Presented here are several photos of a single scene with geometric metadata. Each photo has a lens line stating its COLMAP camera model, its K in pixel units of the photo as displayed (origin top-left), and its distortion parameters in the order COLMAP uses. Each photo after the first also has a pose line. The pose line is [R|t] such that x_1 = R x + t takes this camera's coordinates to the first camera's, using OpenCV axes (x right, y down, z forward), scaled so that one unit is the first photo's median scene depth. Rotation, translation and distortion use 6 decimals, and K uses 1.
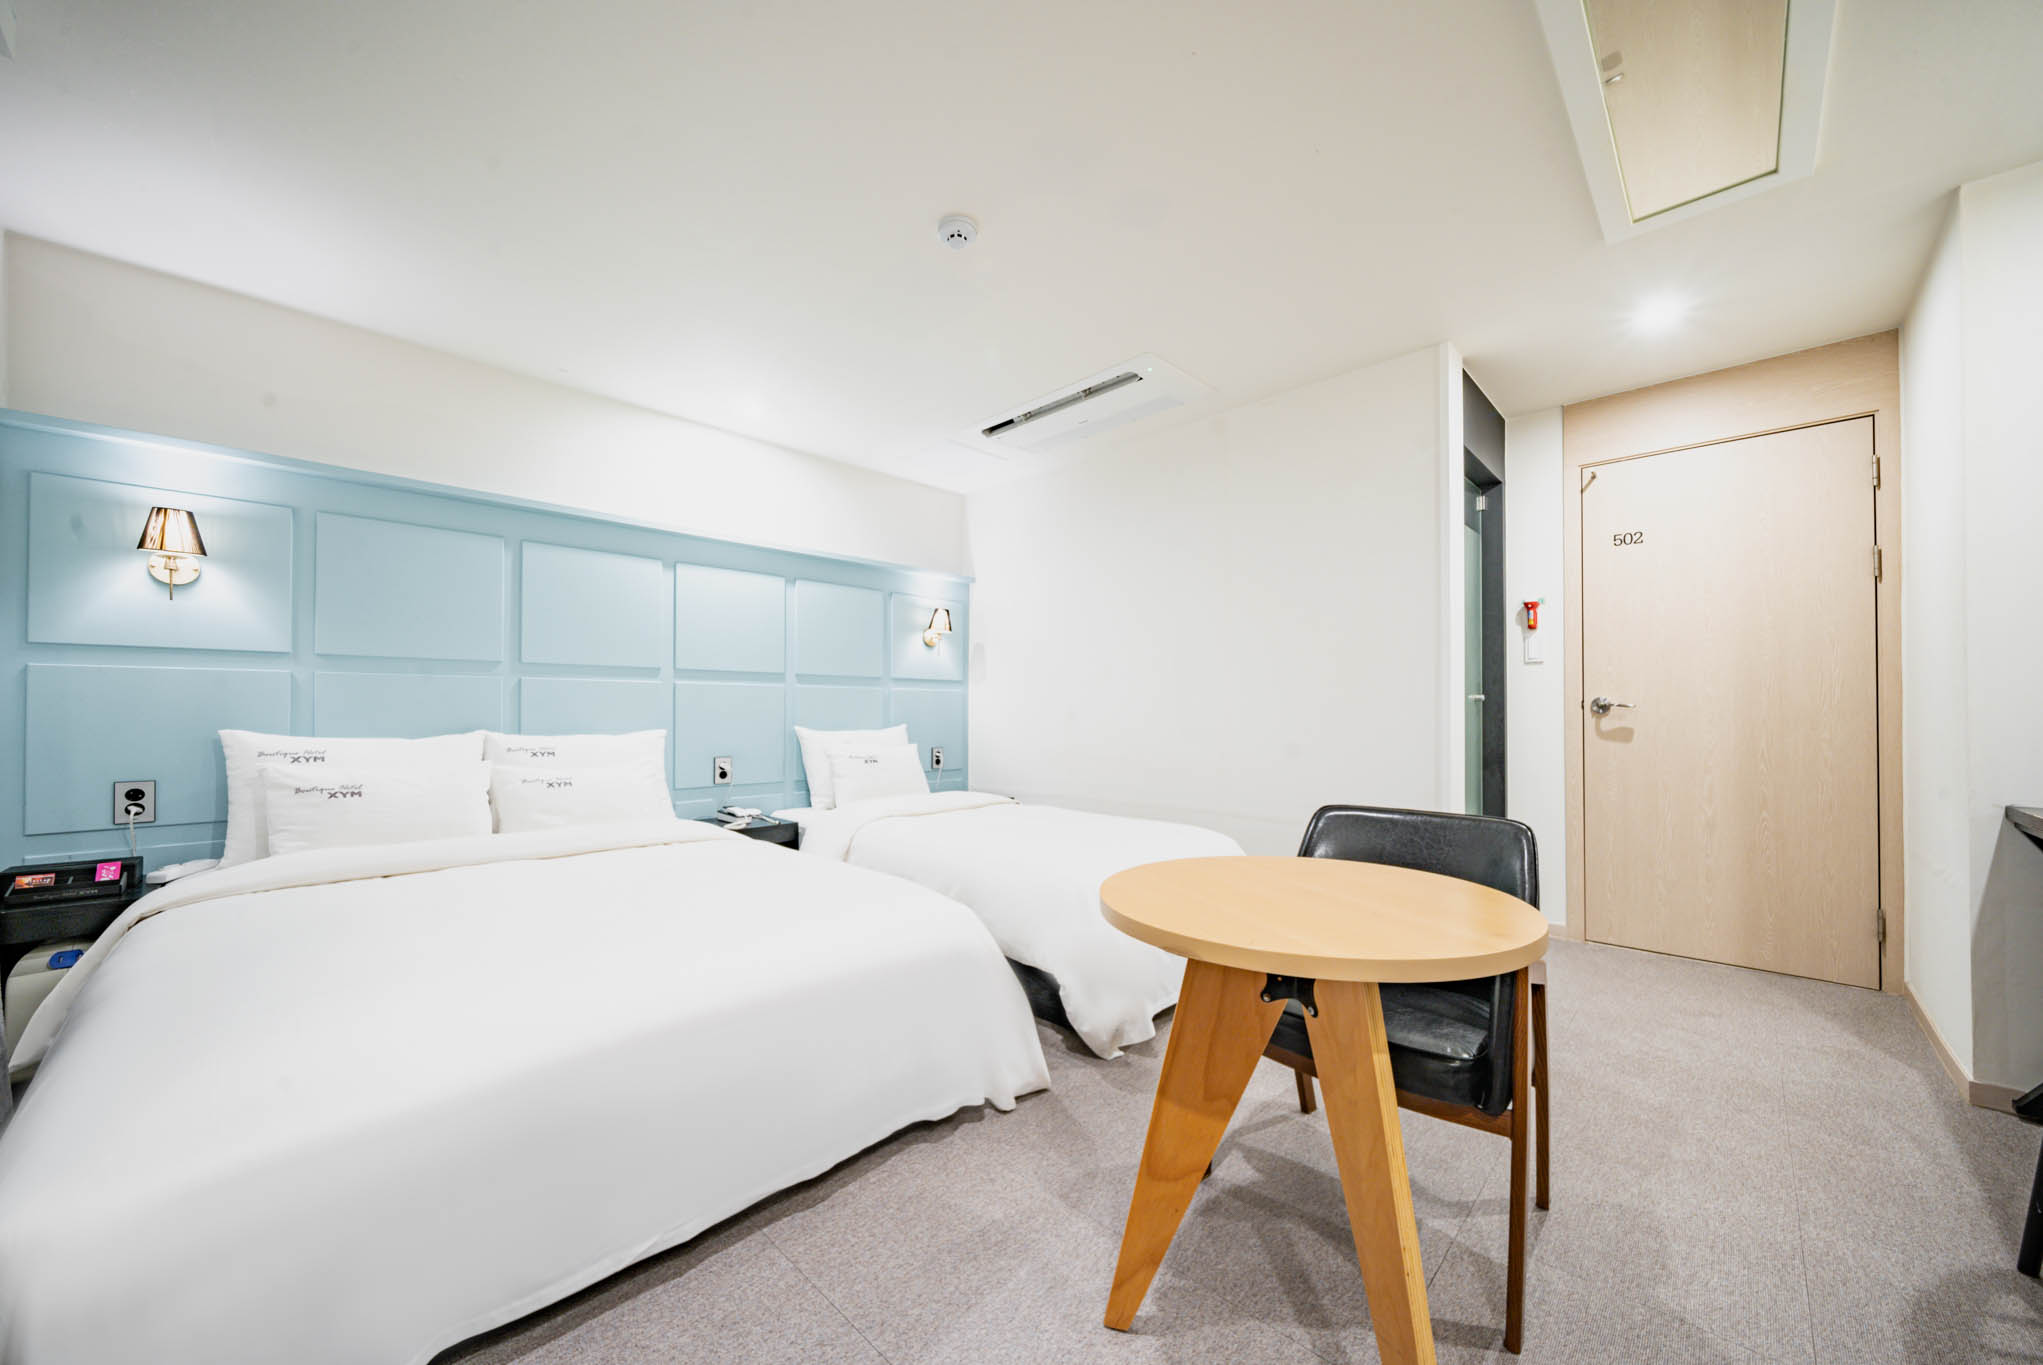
lens RADIAL K [[732.0, 0, 1022.8], [0, 732.0, 687.4], [0, 0, 1]] dist [0.000341, 0.000097]
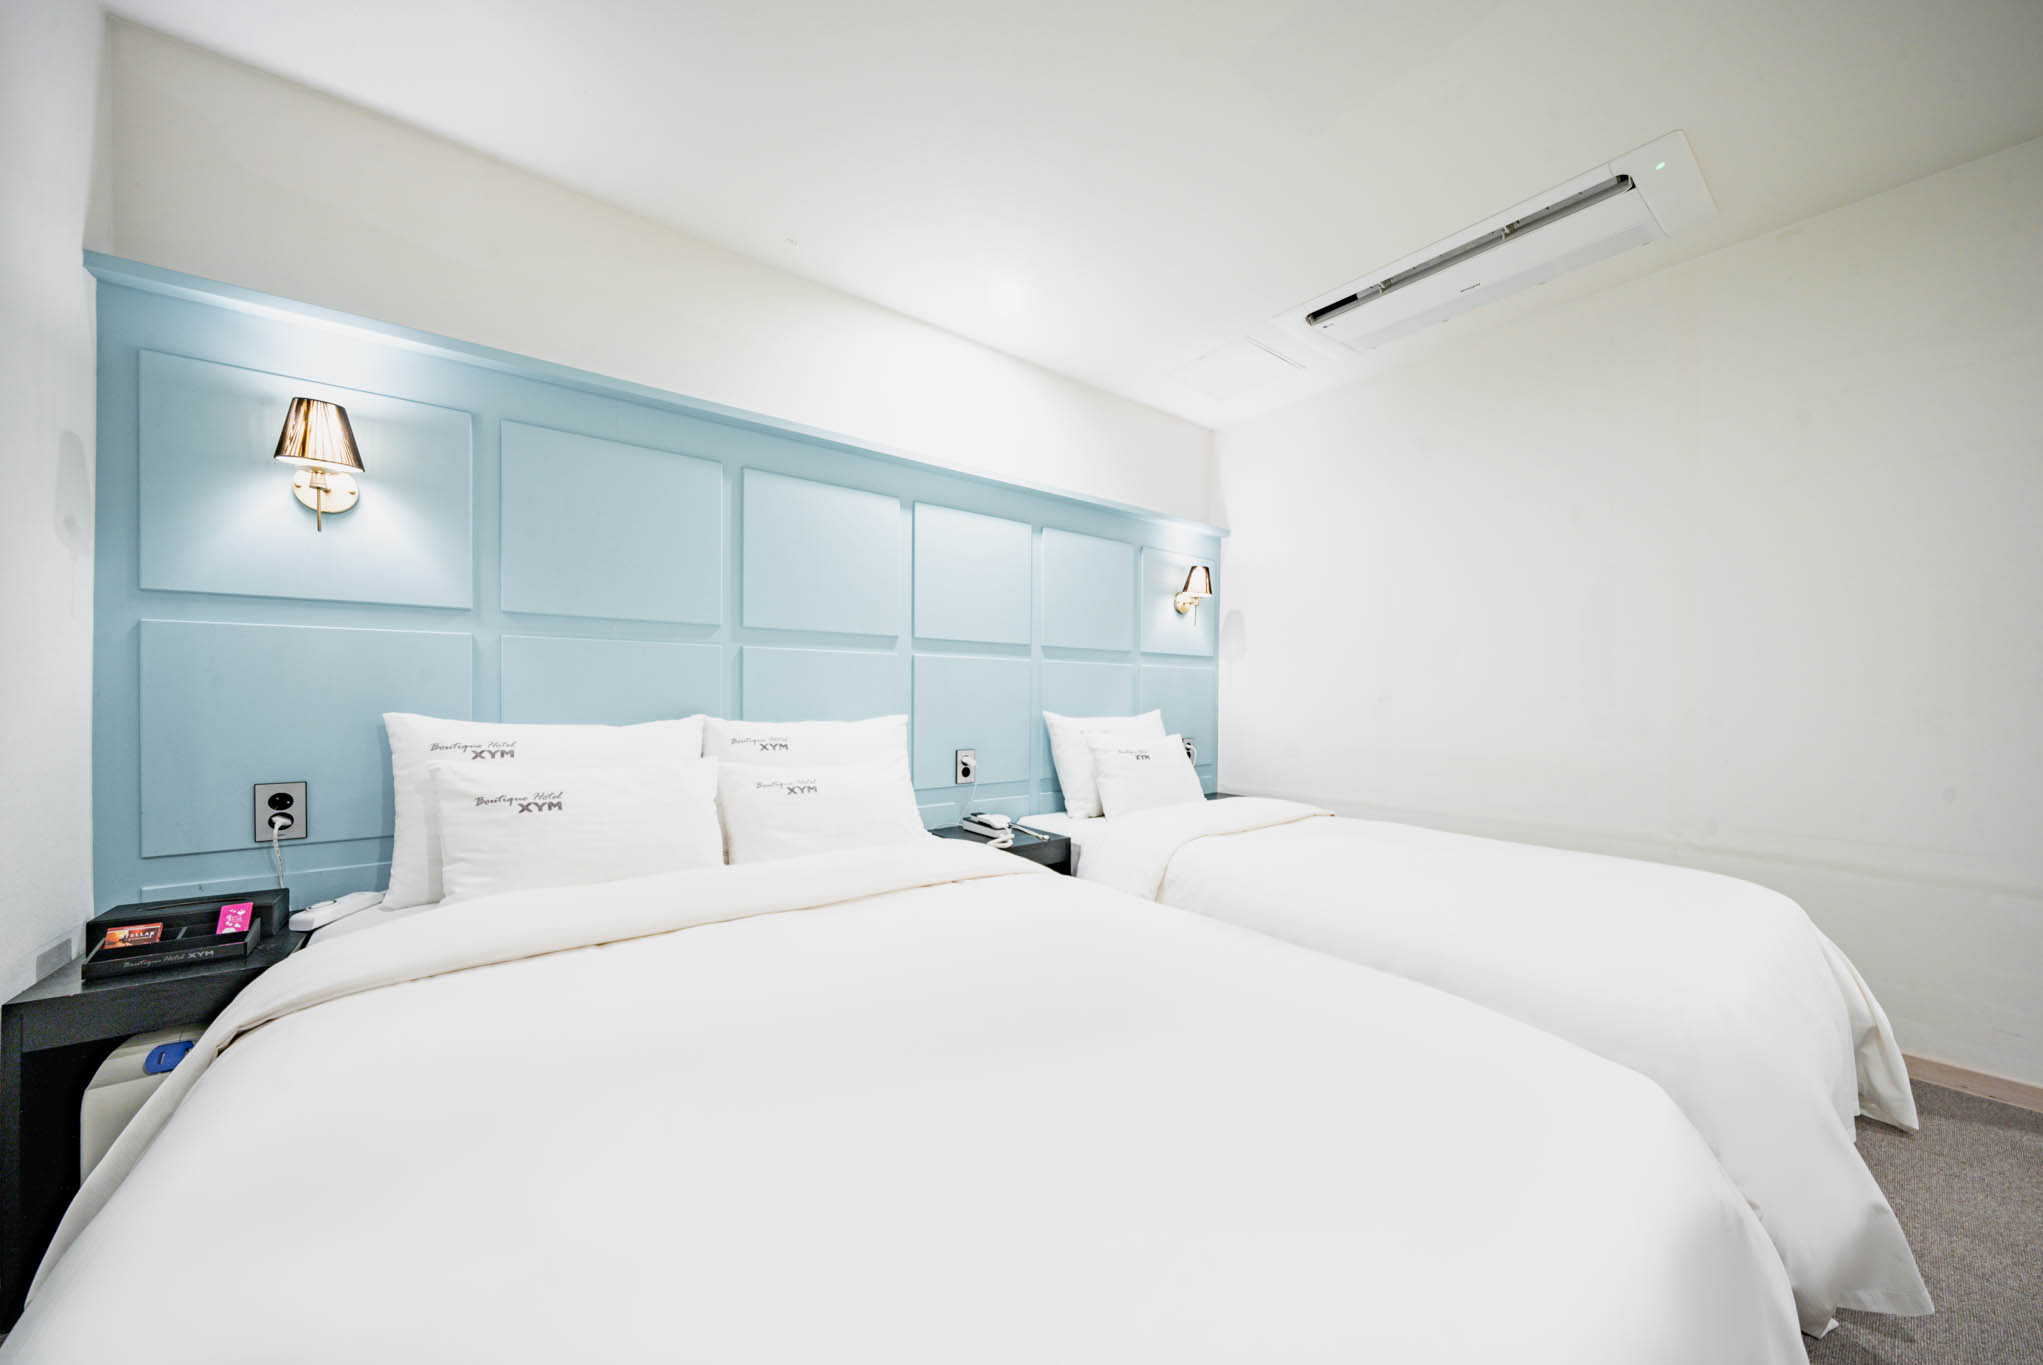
lens RADIAL K [[688.6, 0, 1021.5], [0, 688.6, 682.5], [0, 0, 1]] dist [-0.000698, -0.000137]
pose [[0.992048, 0.004374, -0.125786, -0.329561], [-0.002324, 0.999862, 0.016437, 0.013010], [0.125840, -0.016014, 0.991921, 0.346341]]
